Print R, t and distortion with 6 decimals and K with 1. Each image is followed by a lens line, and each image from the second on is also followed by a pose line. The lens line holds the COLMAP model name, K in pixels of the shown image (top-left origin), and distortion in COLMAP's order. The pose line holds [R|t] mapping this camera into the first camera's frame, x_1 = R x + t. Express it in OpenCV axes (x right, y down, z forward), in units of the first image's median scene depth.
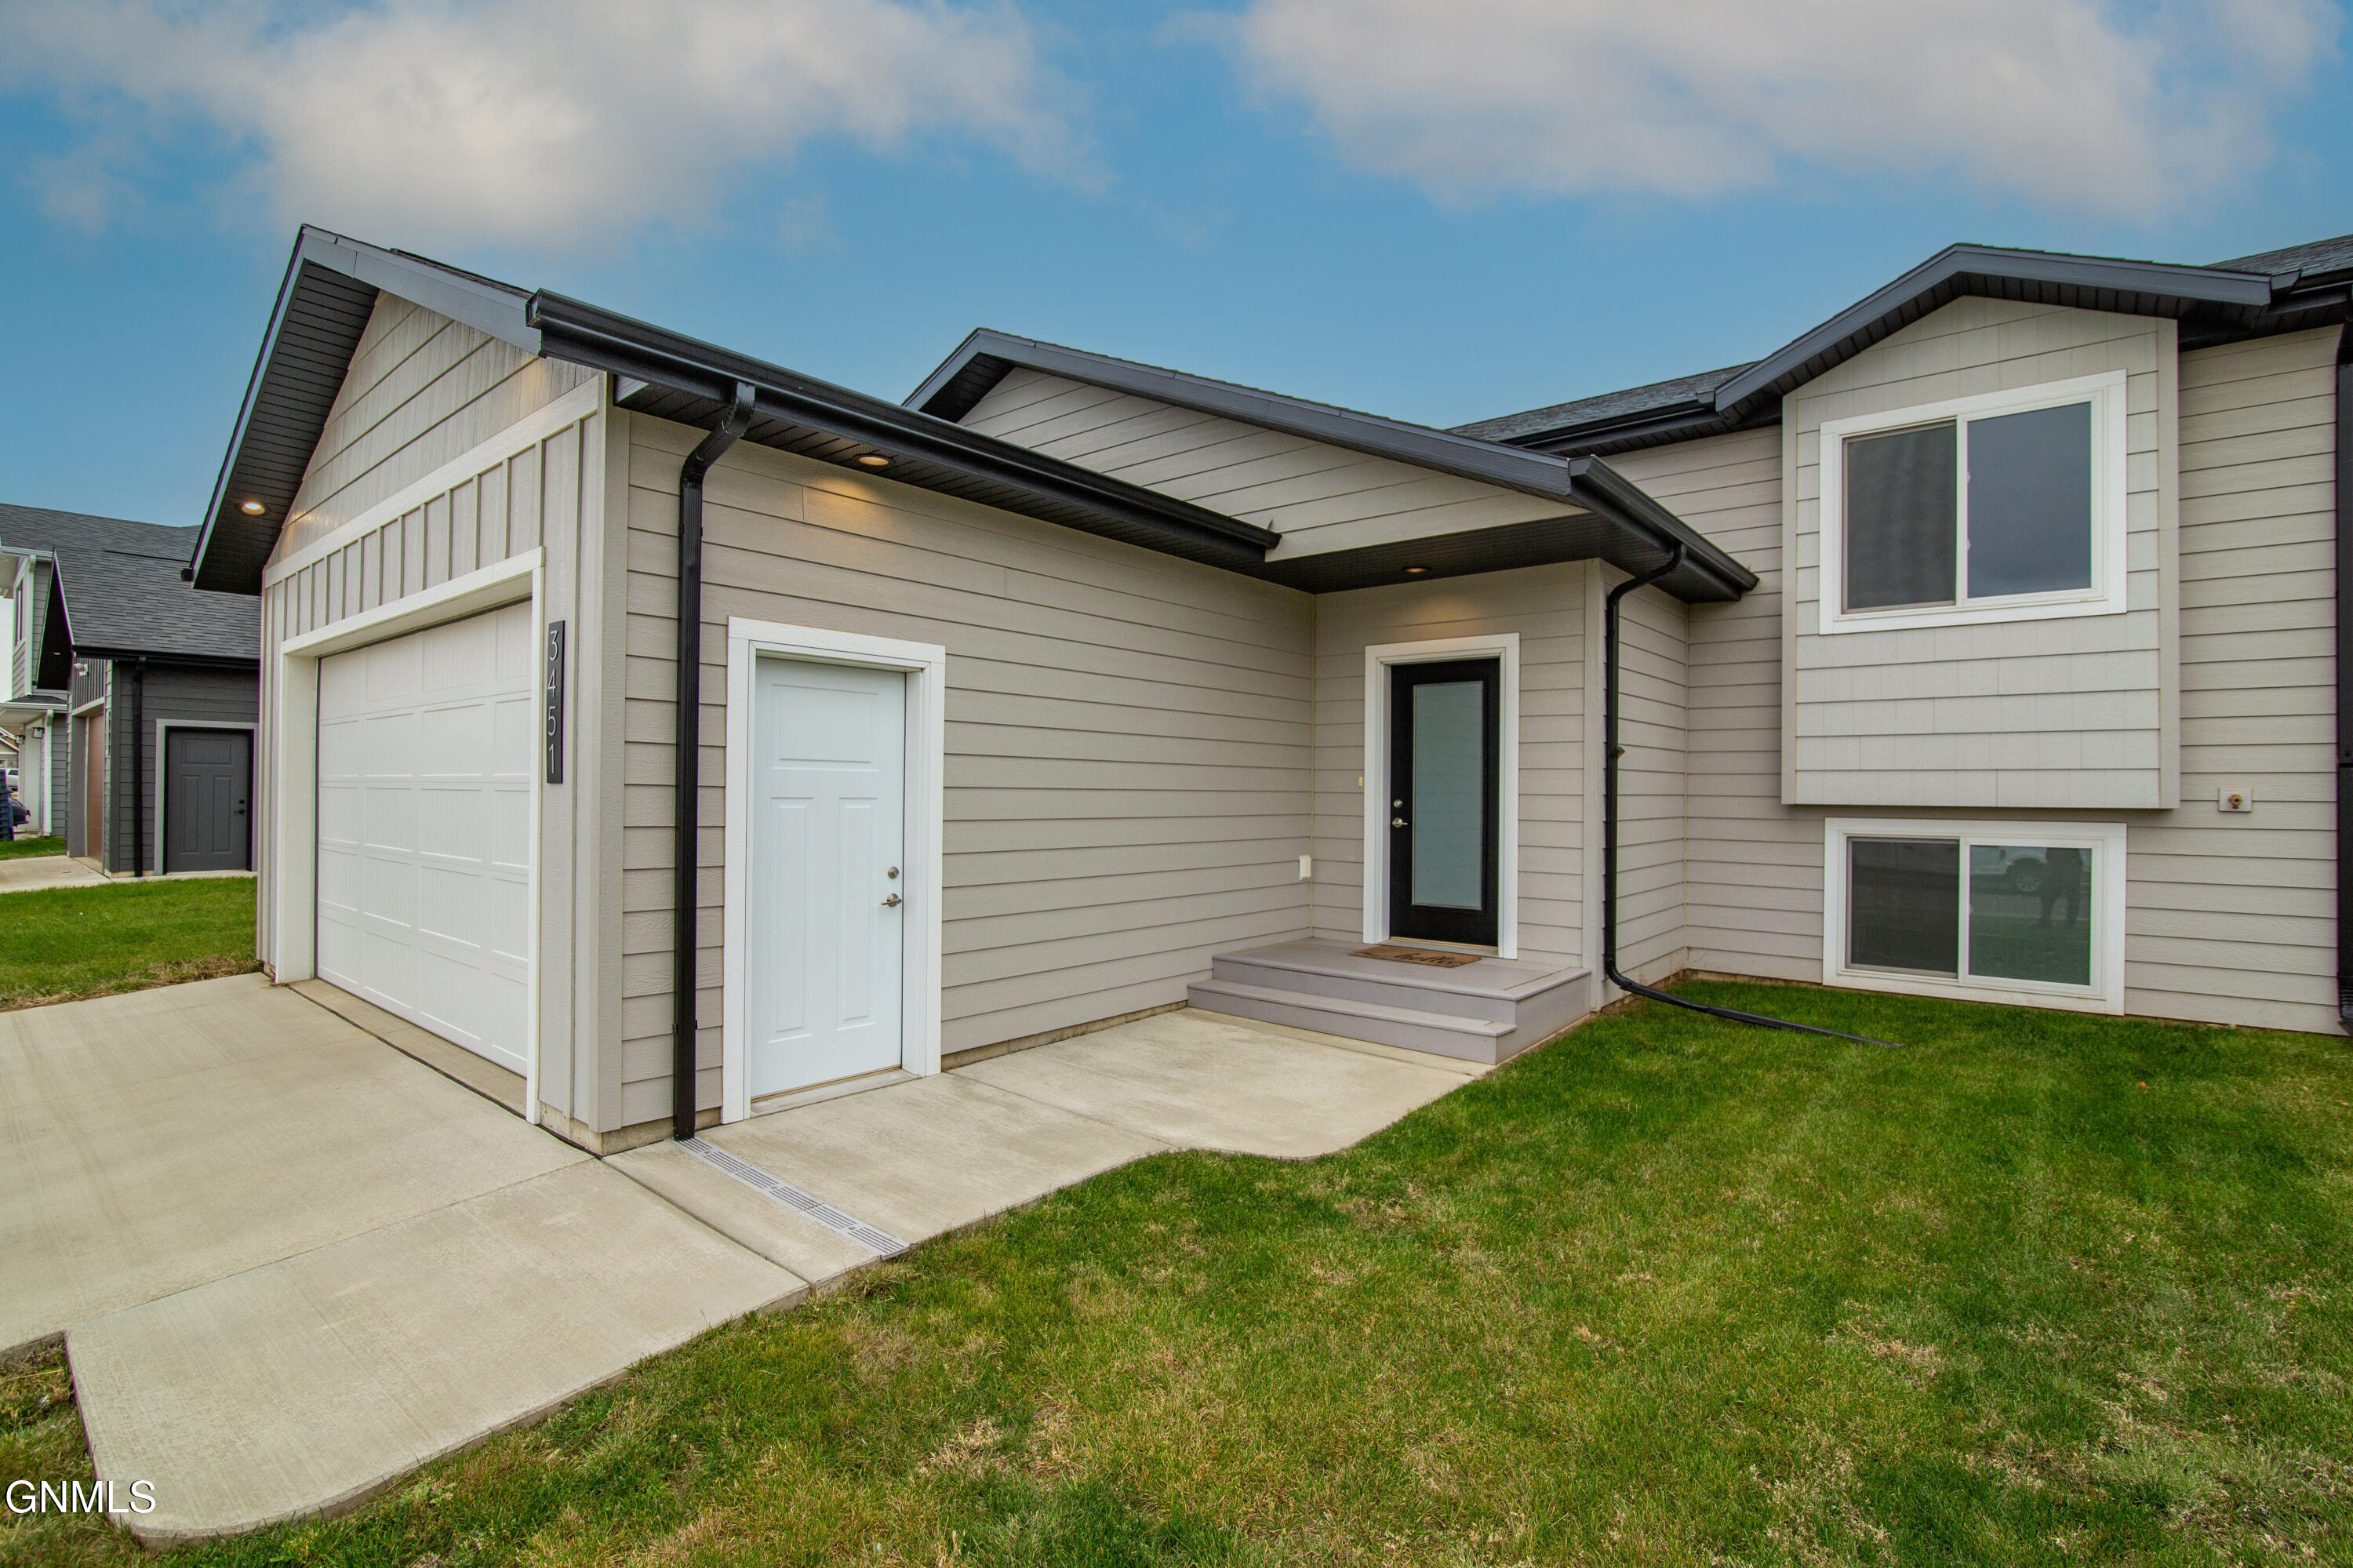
lens RADIAL K [[1076.5, 0, 1174.1], [0, 1076.5, 786.0], [0, 0, 1]] dist [-0.016854, -0.000020]
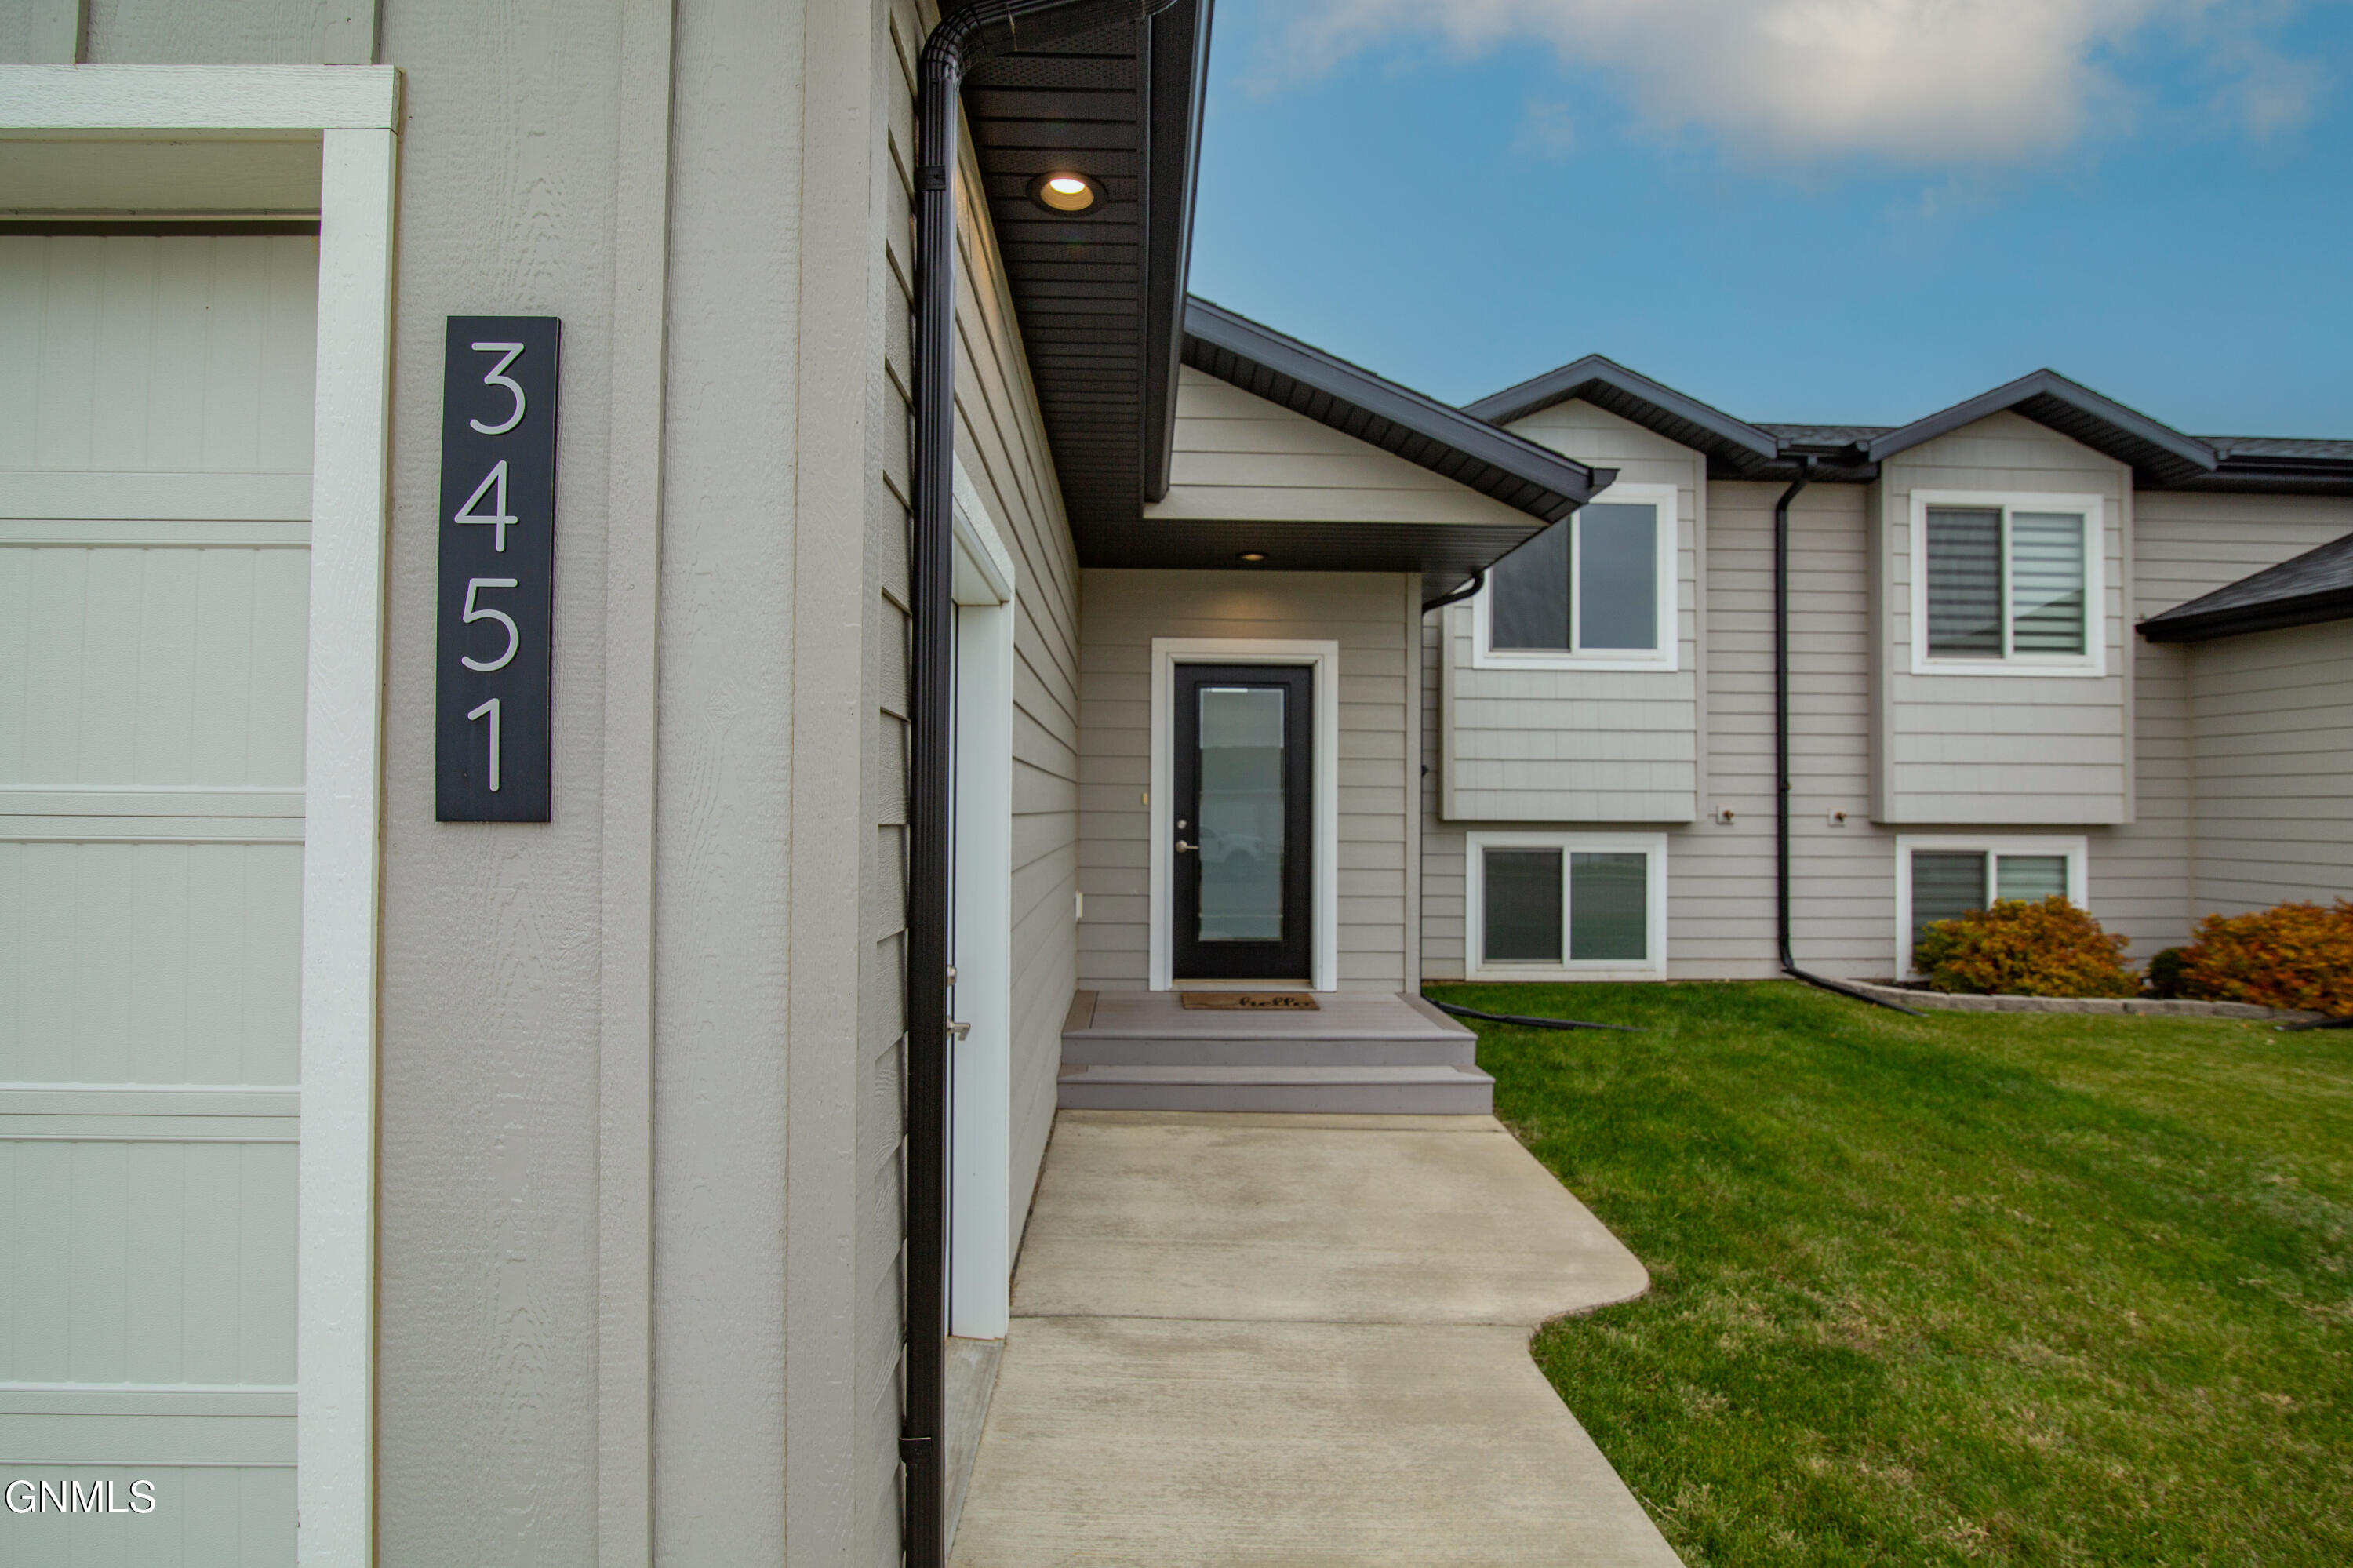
lens RADIAL K [[1076.5, 0, 1174.1], [0, 1076.5, 786.0], [0, 0, 1]] dist [-0.016854, -0.000020]
pose [[0.744688, 0.009117, 0.667350, -0.419090], [-0.004569, 0.999953, -0.008563, -0.007904], [-0.667397, 0.003327, 0.744695, 0.411416]]
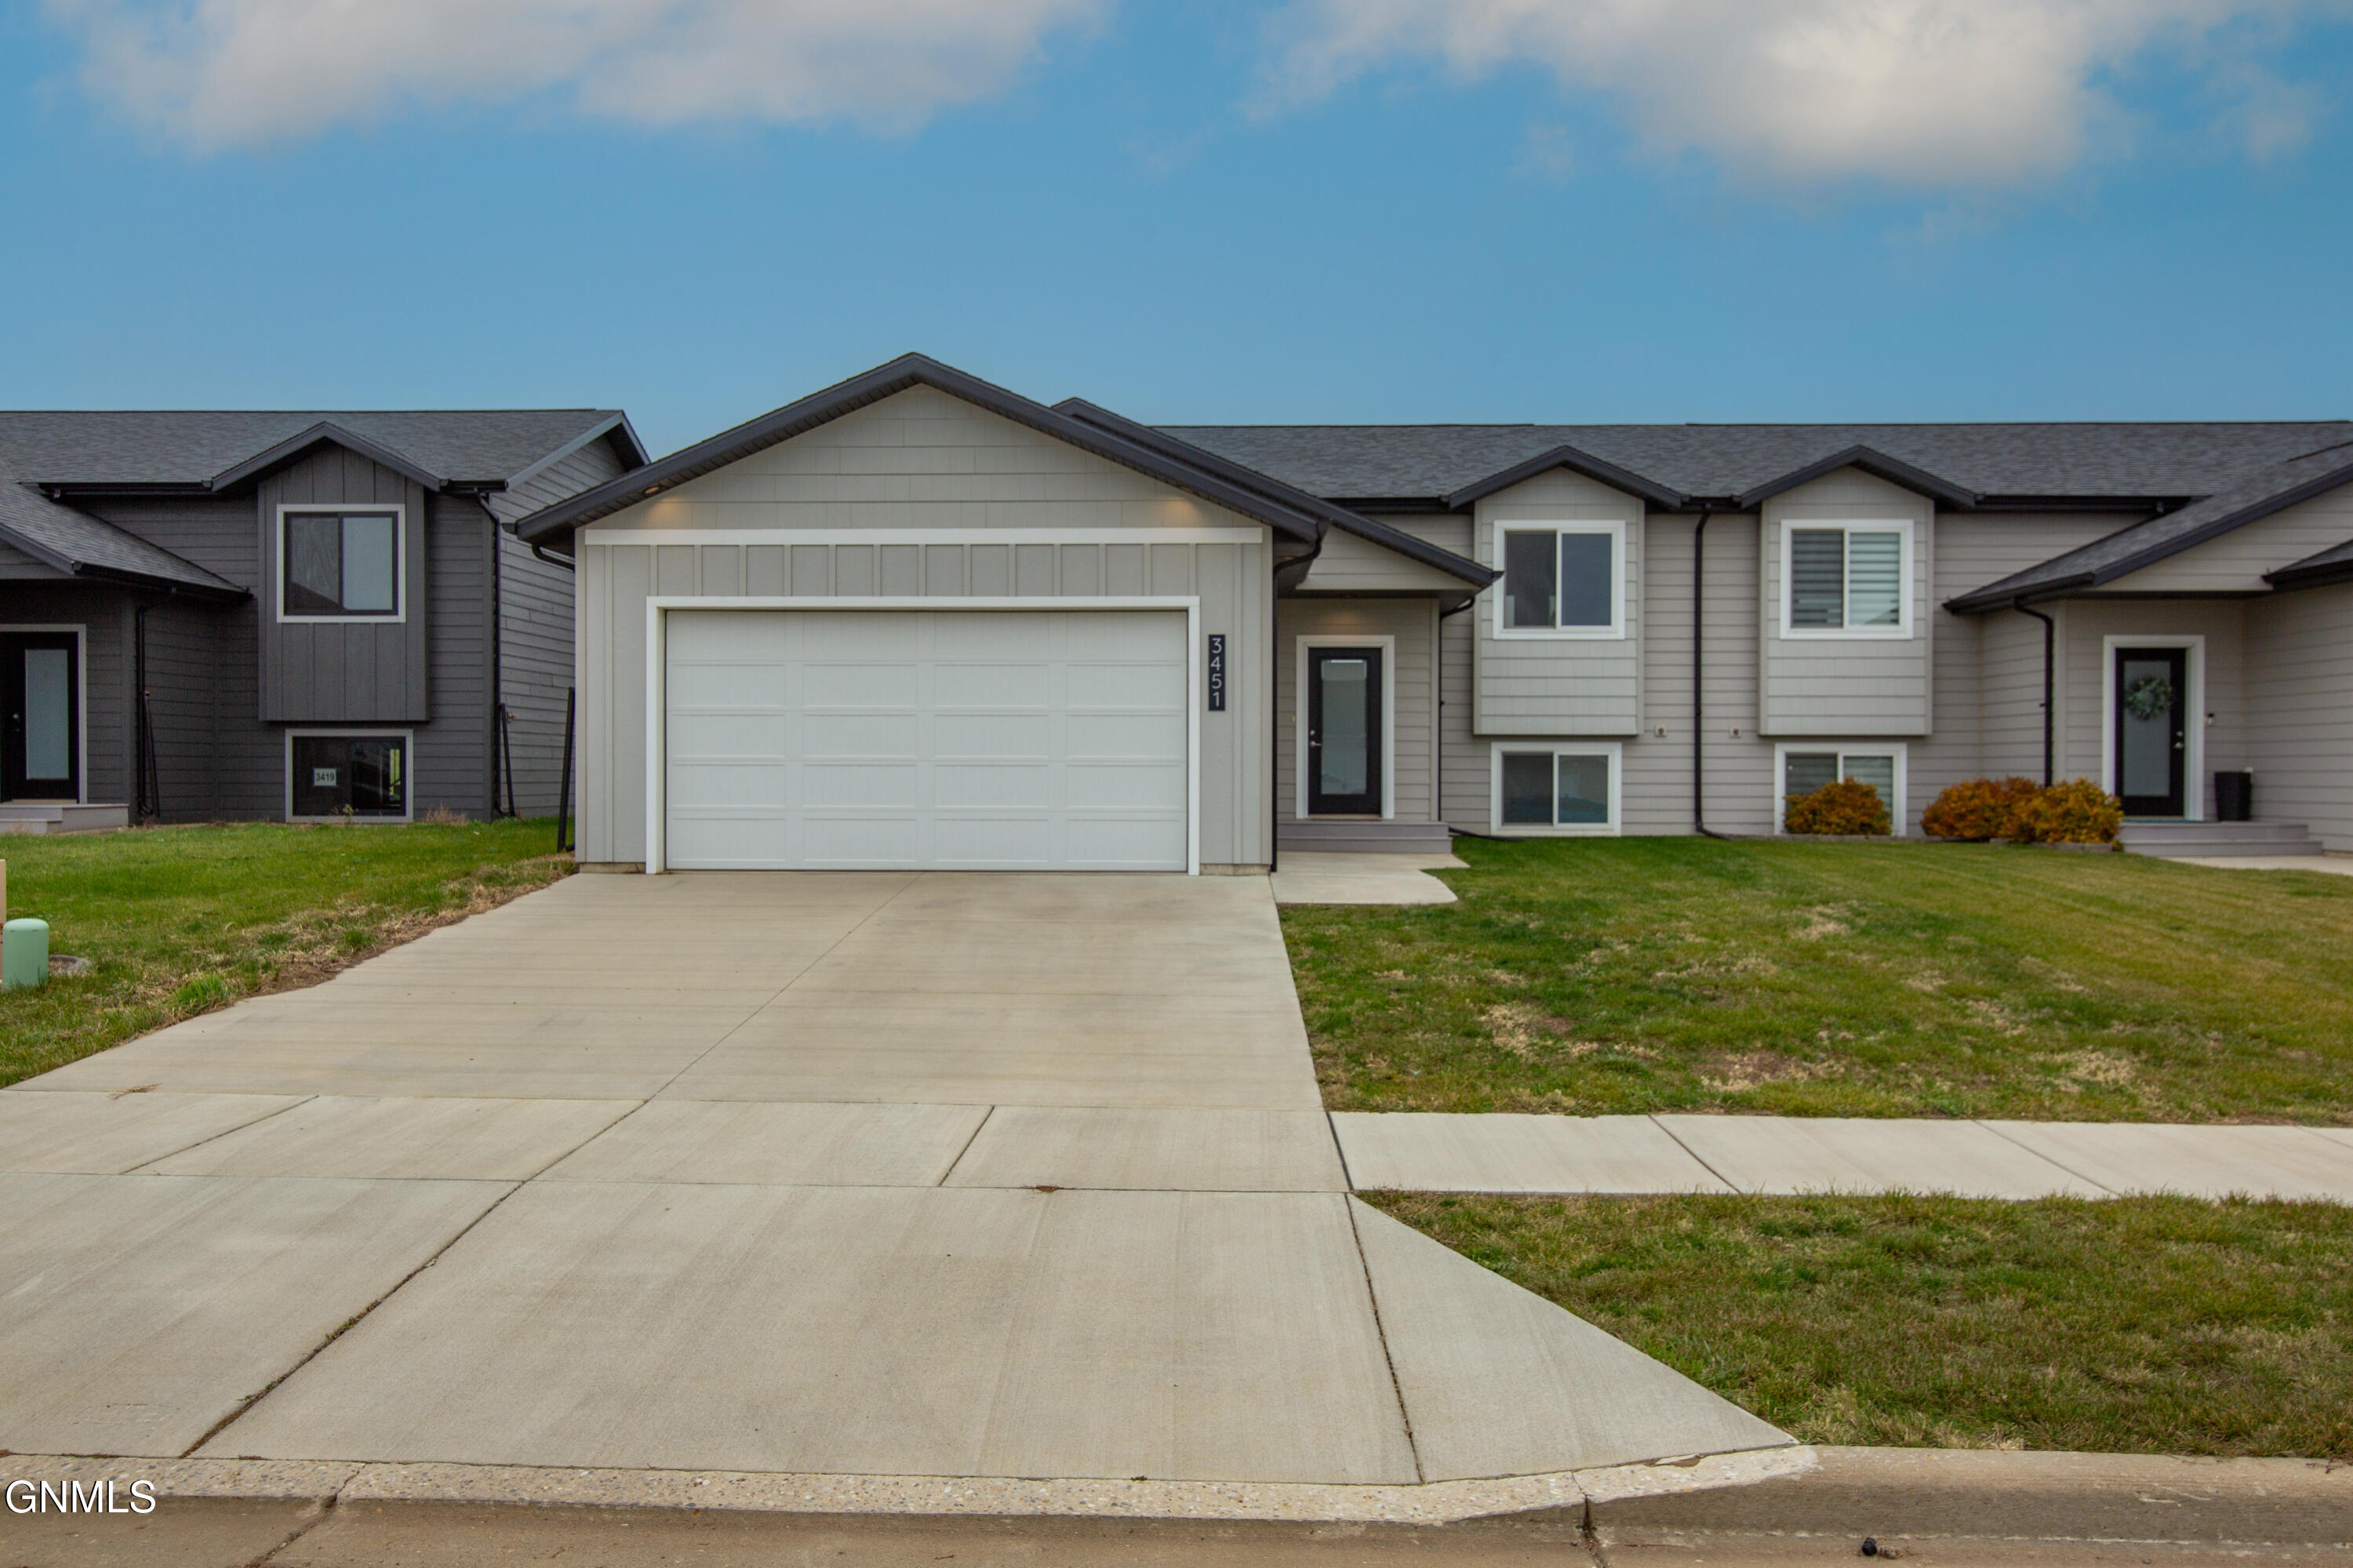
lens RADIAL K [[1889.9, 0, 1176.5], [0, 1889.9, 784.0], [0, 0, 1]] dist [-0.007026, -0.001042]
pose [[0.777826, -0.011312, 0.628377, -1.982254], [0.002040, 0.999878, 0.015475, 0.055551], [-0.628476, -0.010755, 0.777755, -1.242759]]
